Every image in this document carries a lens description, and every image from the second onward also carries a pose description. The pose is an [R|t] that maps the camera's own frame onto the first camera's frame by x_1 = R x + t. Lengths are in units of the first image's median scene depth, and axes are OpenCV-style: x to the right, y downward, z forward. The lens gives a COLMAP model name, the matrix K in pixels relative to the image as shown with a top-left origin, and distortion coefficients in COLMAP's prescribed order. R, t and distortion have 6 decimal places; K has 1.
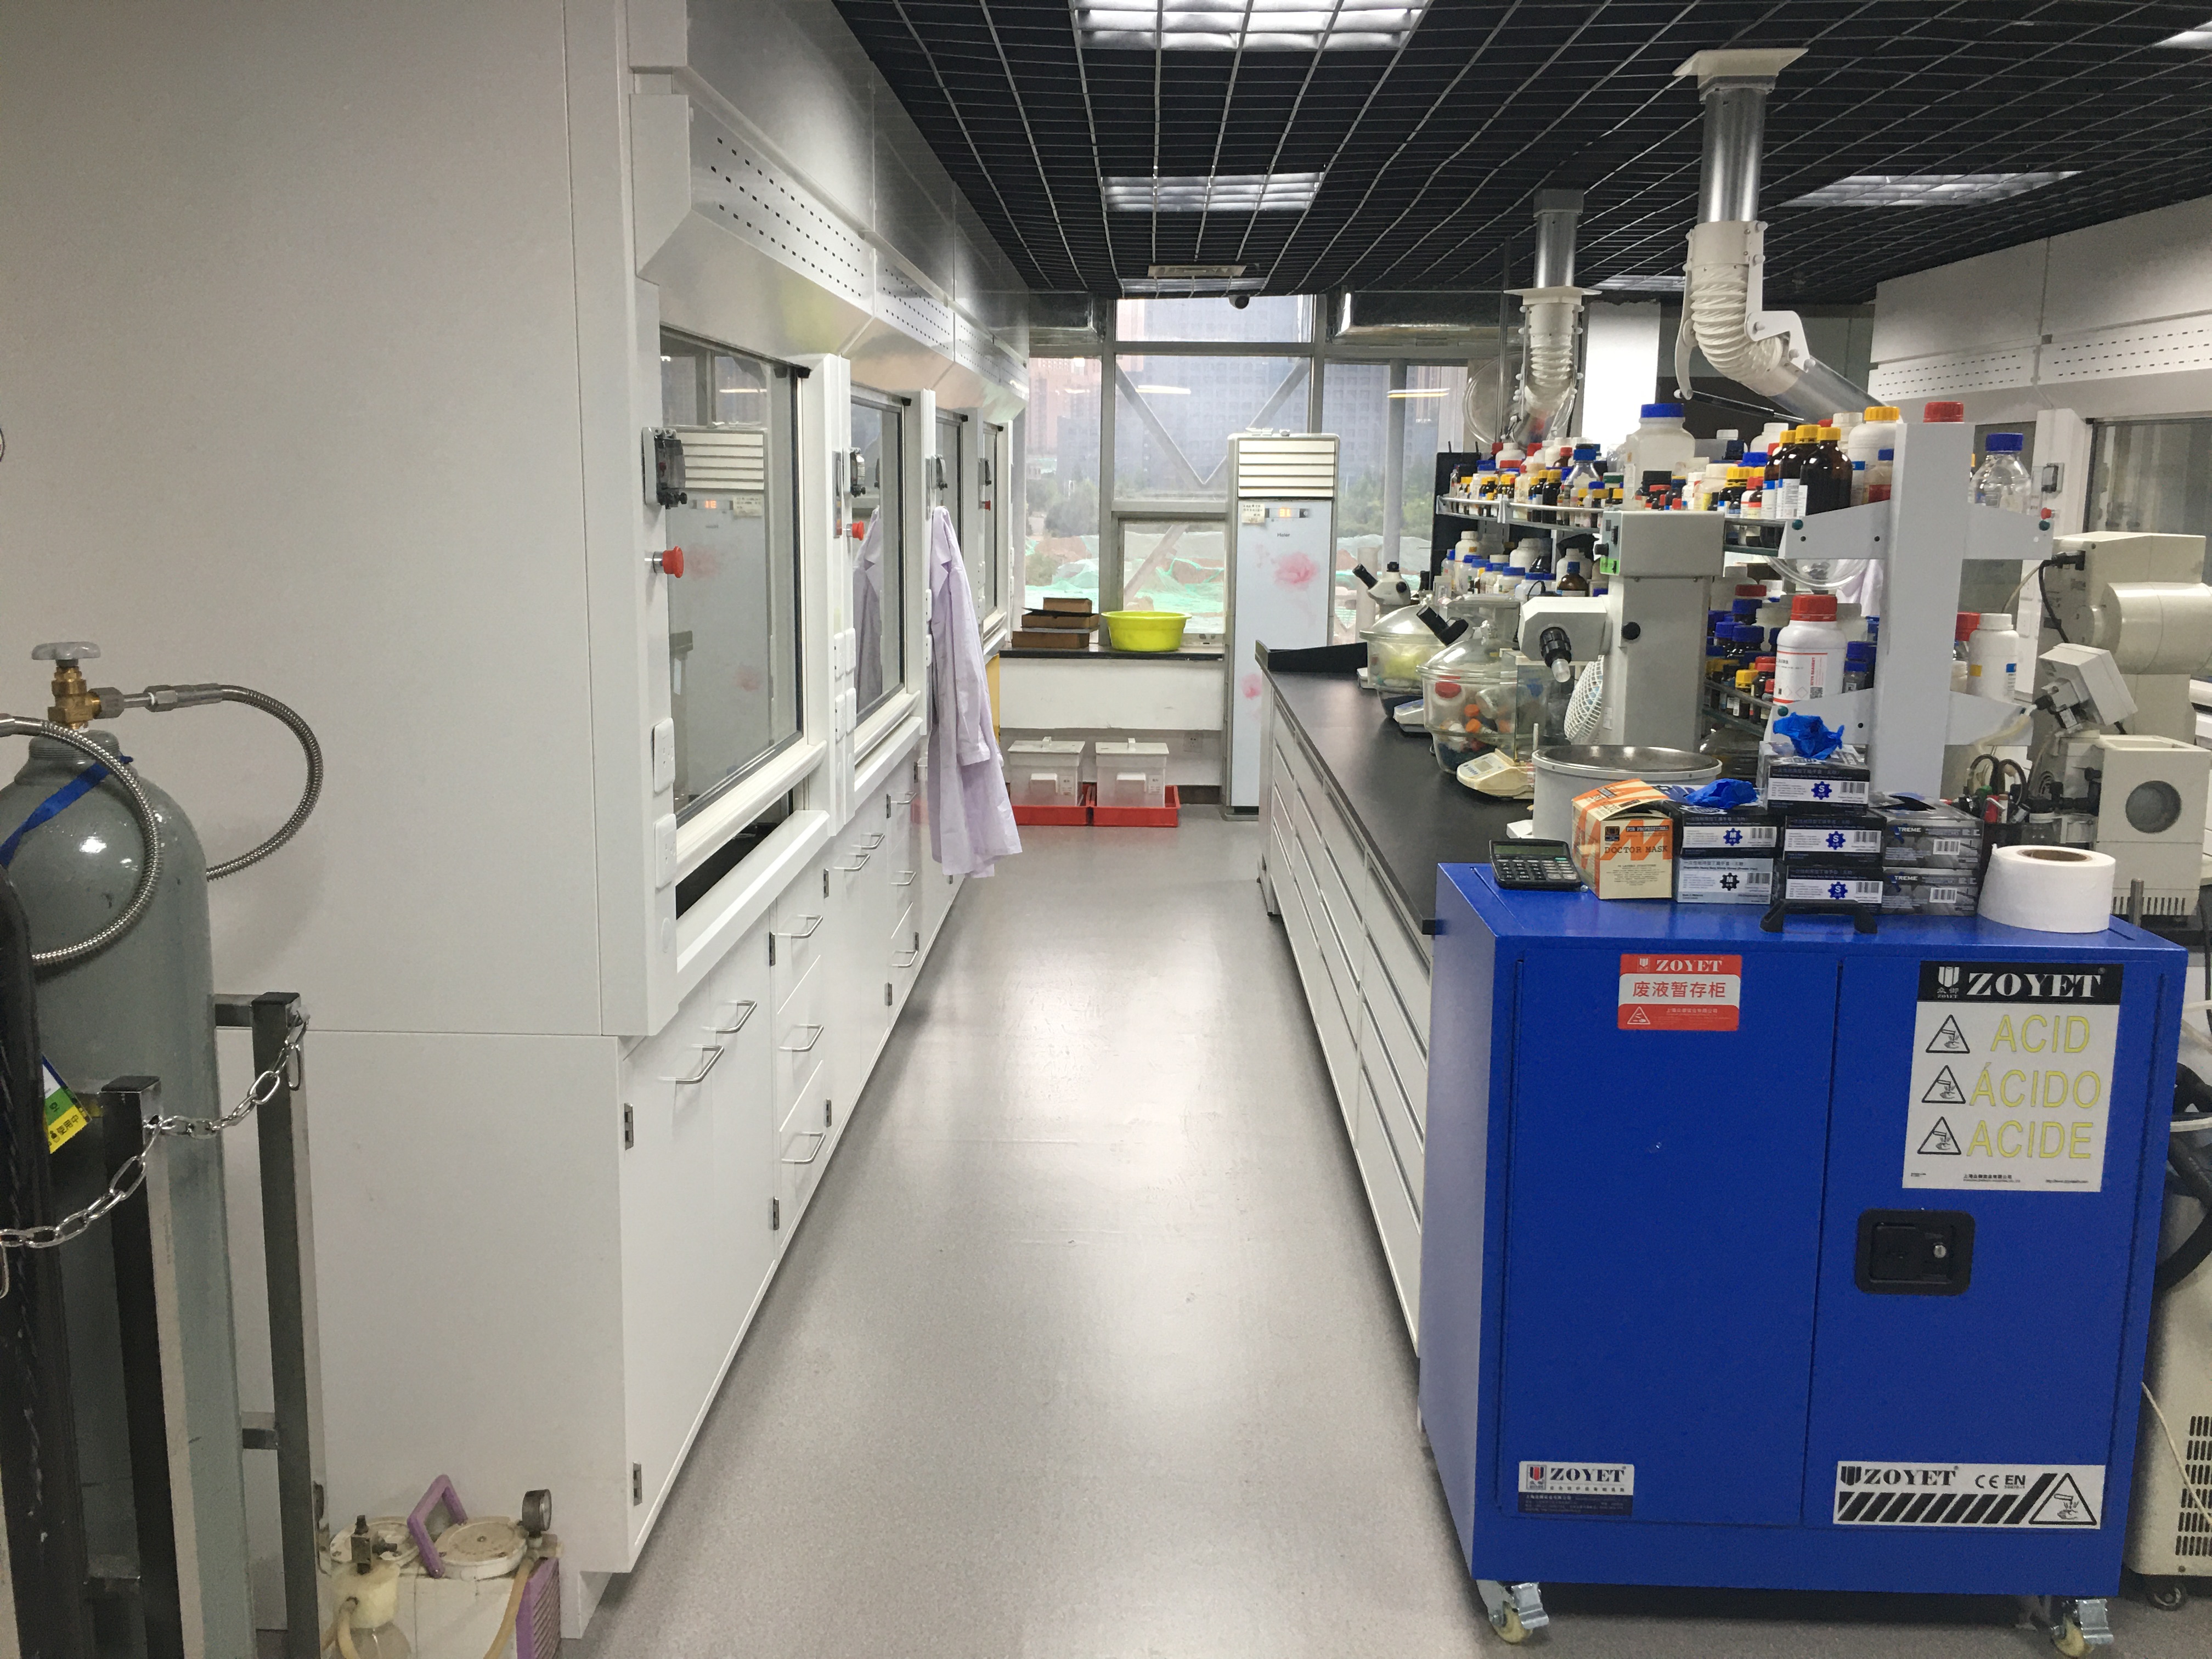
lens RADIAL K [[1853.6, 0, 1094.2], [0, 1853.6, 817.5], [0, 0, 1]] dist [0.084411, -0.126156]
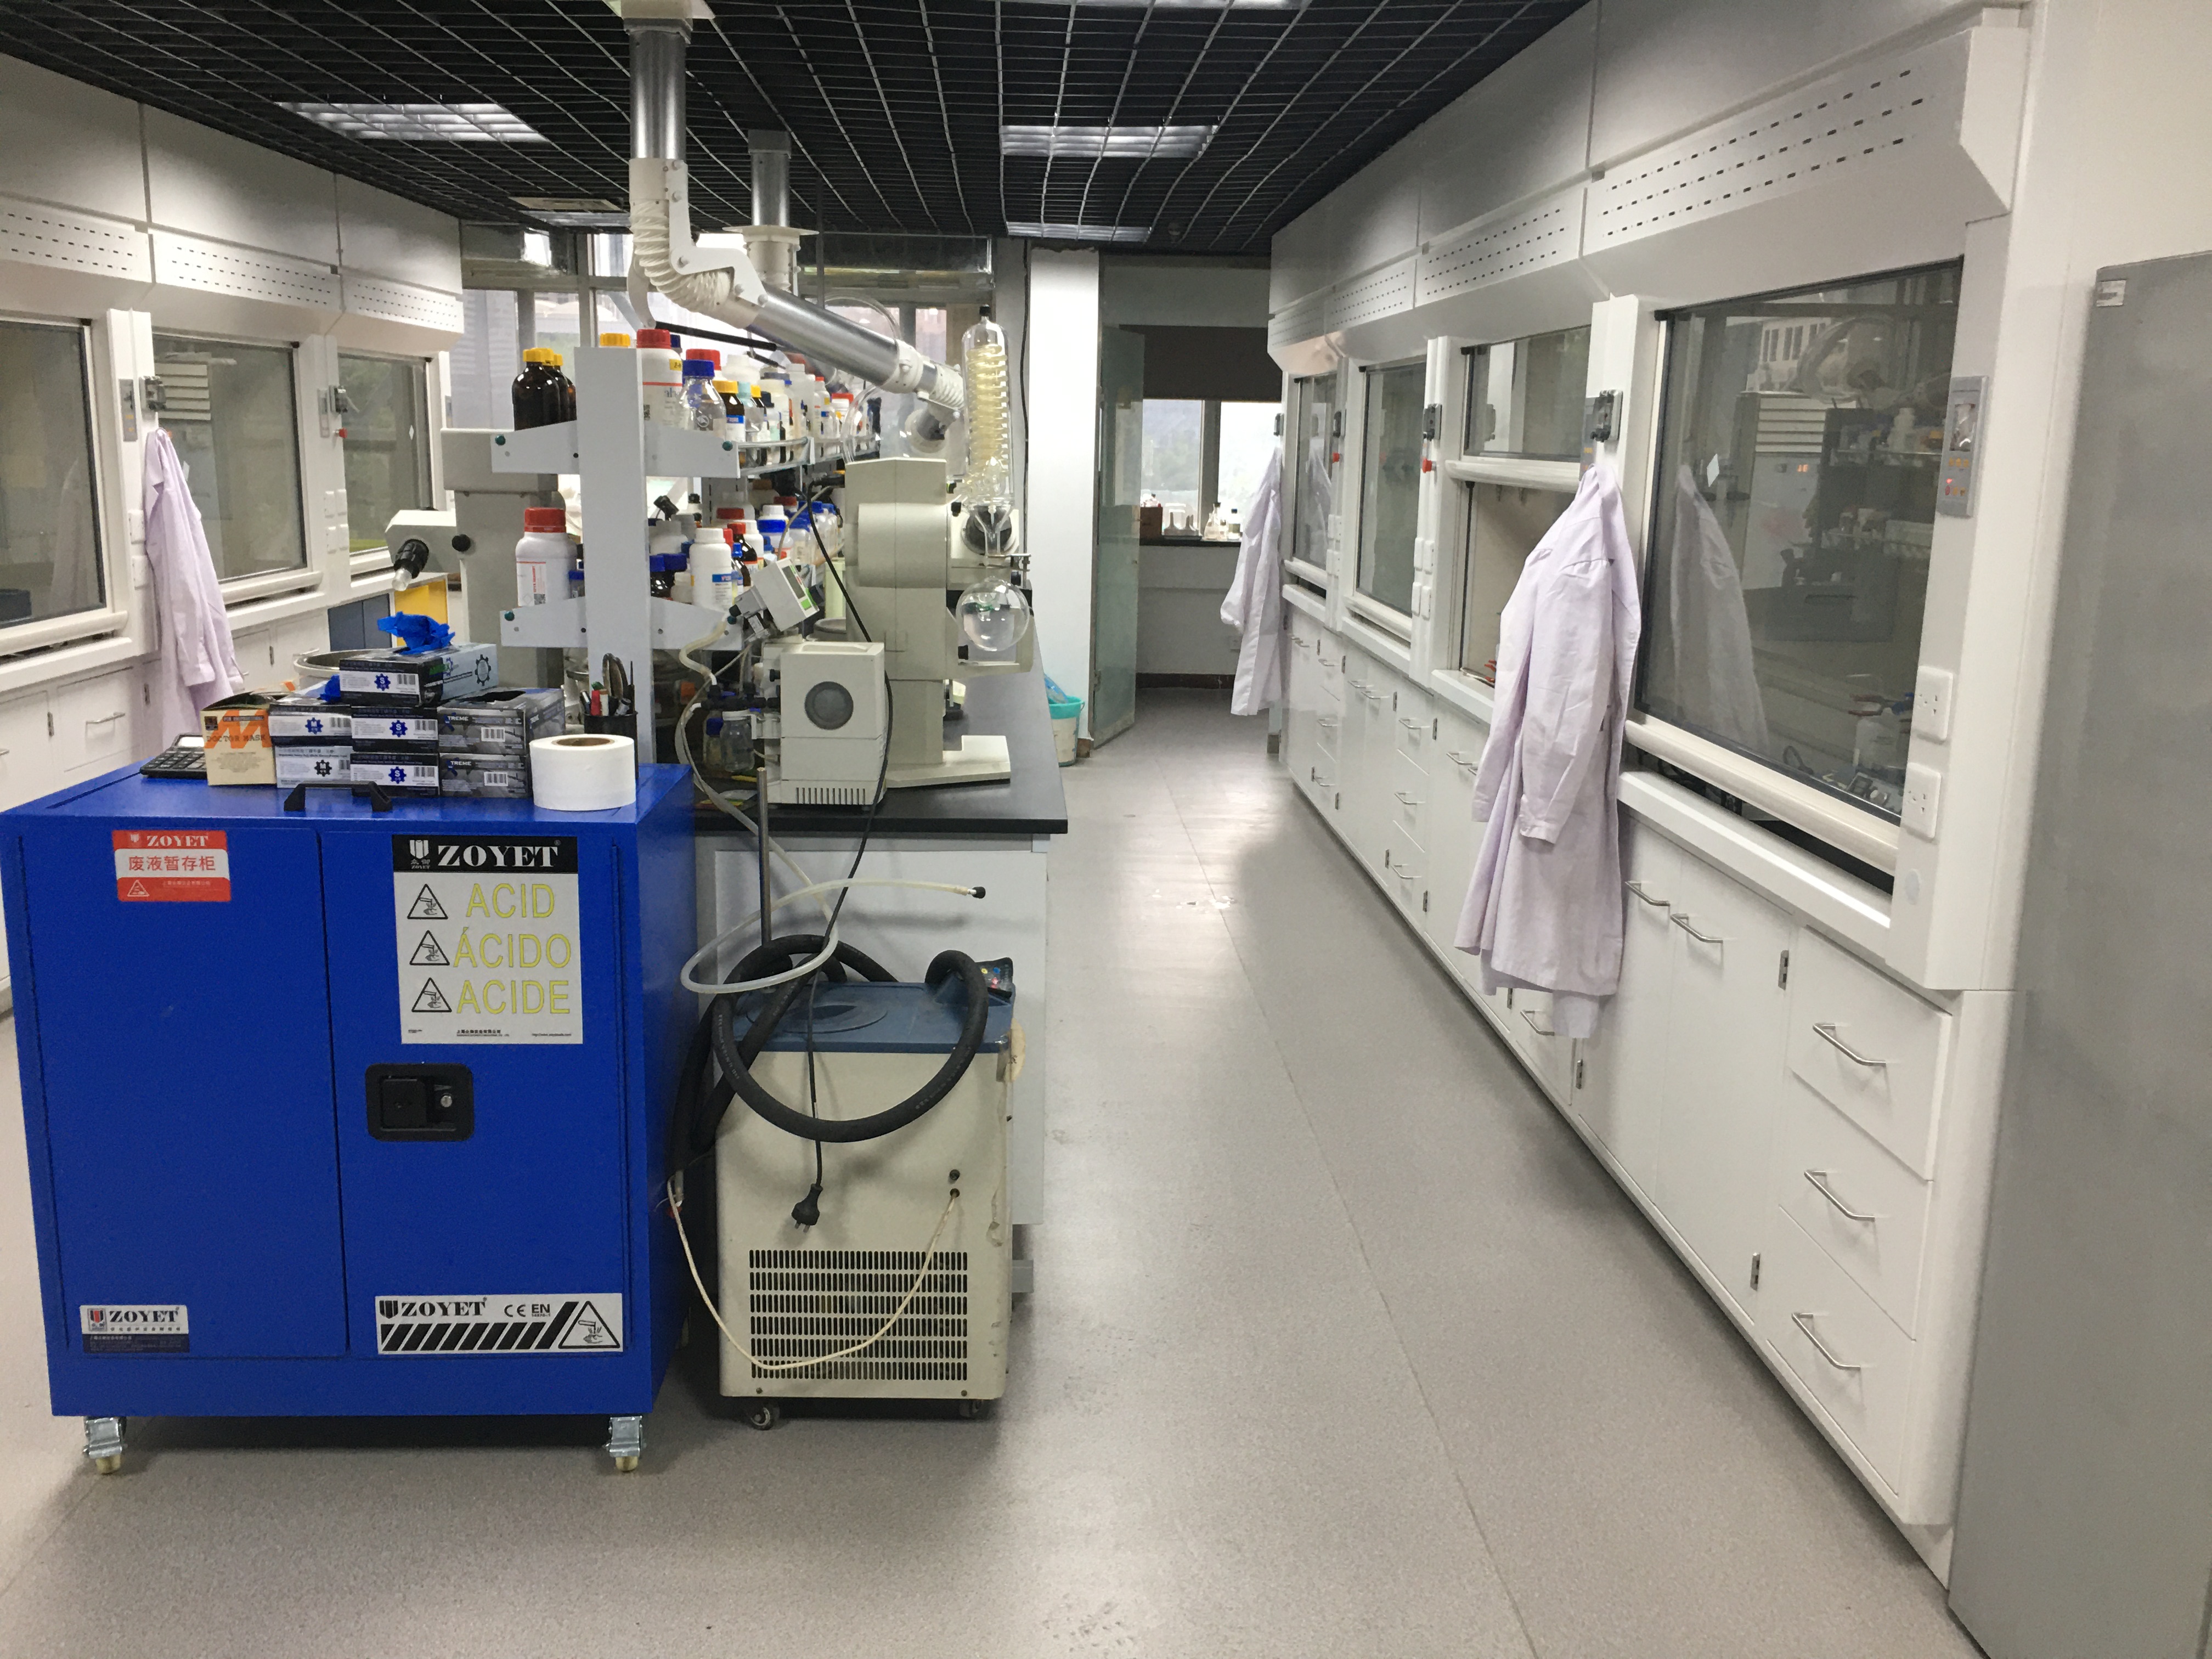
lens RADIAL K [[1853.6, 0, 1094.2], [0, 1853.6, 817.5], [0, 0, 1]] dist [0.084411, -0.126156]
pose [[0.997473, -0.002832, 0.070992, 0.634925], [0.001057, 0.999686, 0.025035, 0.032580], [-0.071041, -0.024896, 0.997163, -0.094472]]
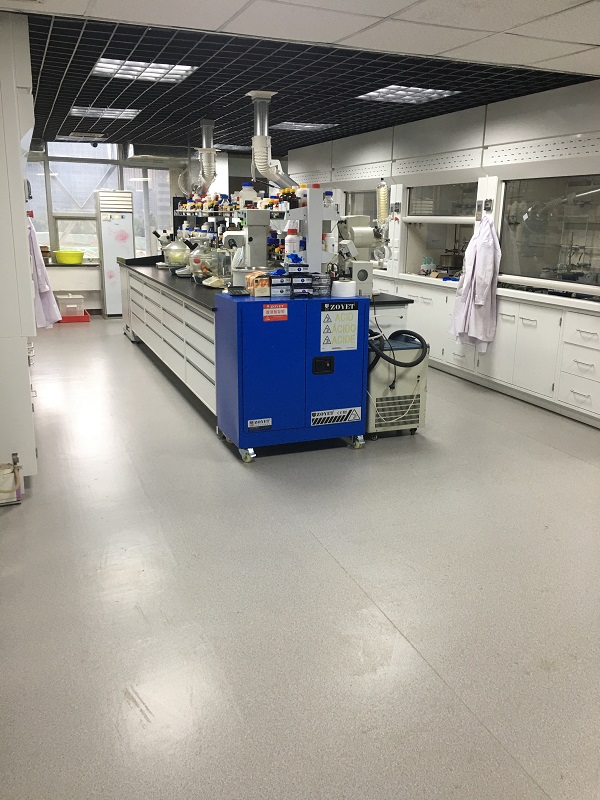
lens RADIAL K [[670.4, 0, 300.3], [0, 670.4, 394.5], [0, 0, 1]] dist [0.084411, -0.126156]
pose [[0.914400, -0.097391, 0.392922, -0.251373], [0.064788, 0.993325, 0.095436, 0.116614], [-0.399593, -0.061810, 0.914606, -0.462476]]
